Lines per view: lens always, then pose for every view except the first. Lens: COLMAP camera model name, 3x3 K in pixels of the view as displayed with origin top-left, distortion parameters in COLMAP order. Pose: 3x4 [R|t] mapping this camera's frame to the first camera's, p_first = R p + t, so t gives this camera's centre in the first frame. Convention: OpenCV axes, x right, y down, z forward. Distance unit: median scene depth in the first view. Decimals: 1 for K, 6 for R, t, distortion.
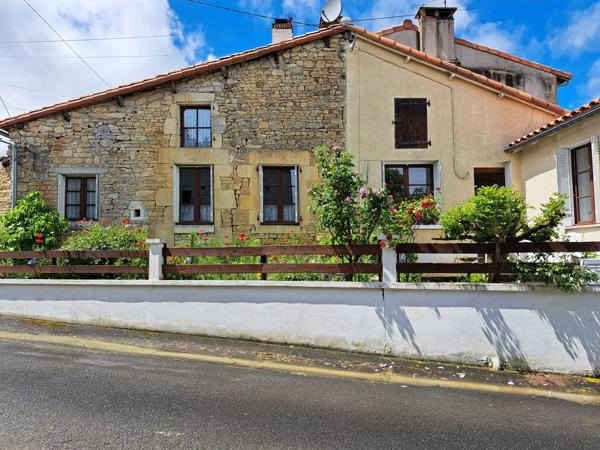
lens RADIAL K [[426.3, 0, 300.0], [0, 426.3, 225.0], [0, 0, 1]] dist [0.043303, -0.001644]
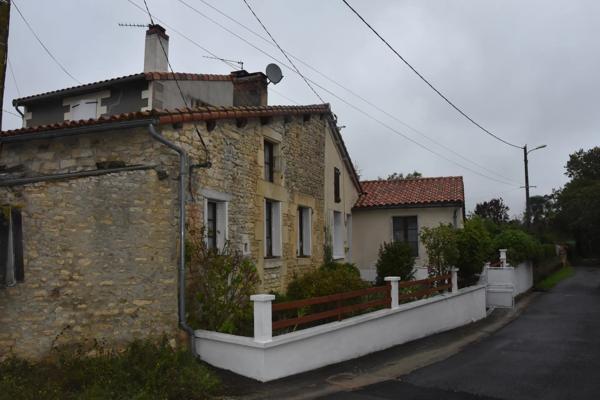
lens RADIAL K [[480.5, 0, 300.0], [0, 480.5, 200.0], [0, 0, 1]] dist [-0.120391, 0.007584]
pose [[0.365864, 0.091549, 0.926154, -1.290155], [-0.044949, 0.995727, -0.080670, -0.050751], [-0.929582, -0.012115, 0.368416, 0.517988]]
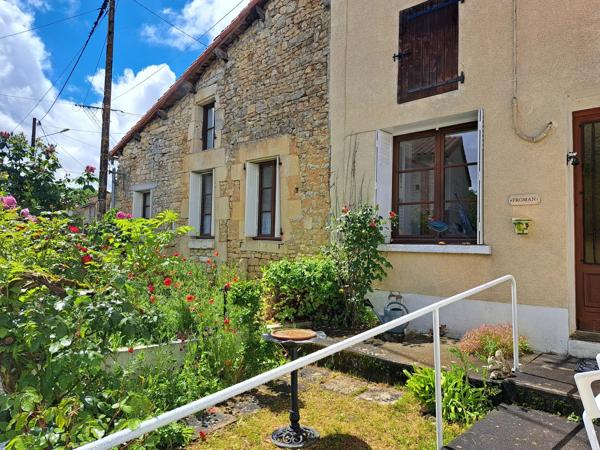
lens RADIAL K [[437.2, 0, 300.0], [0, 437.2, 225.0], [0, 0, 1]] dist [0.058985, -0.002406]
pose [[0.699805, -0.011189, -0.714246, 0.534702], [0.010591, 0.999930, -0.005287, -0.021767], [0.714255, -0.003865, 0.699875, 0.512945]]
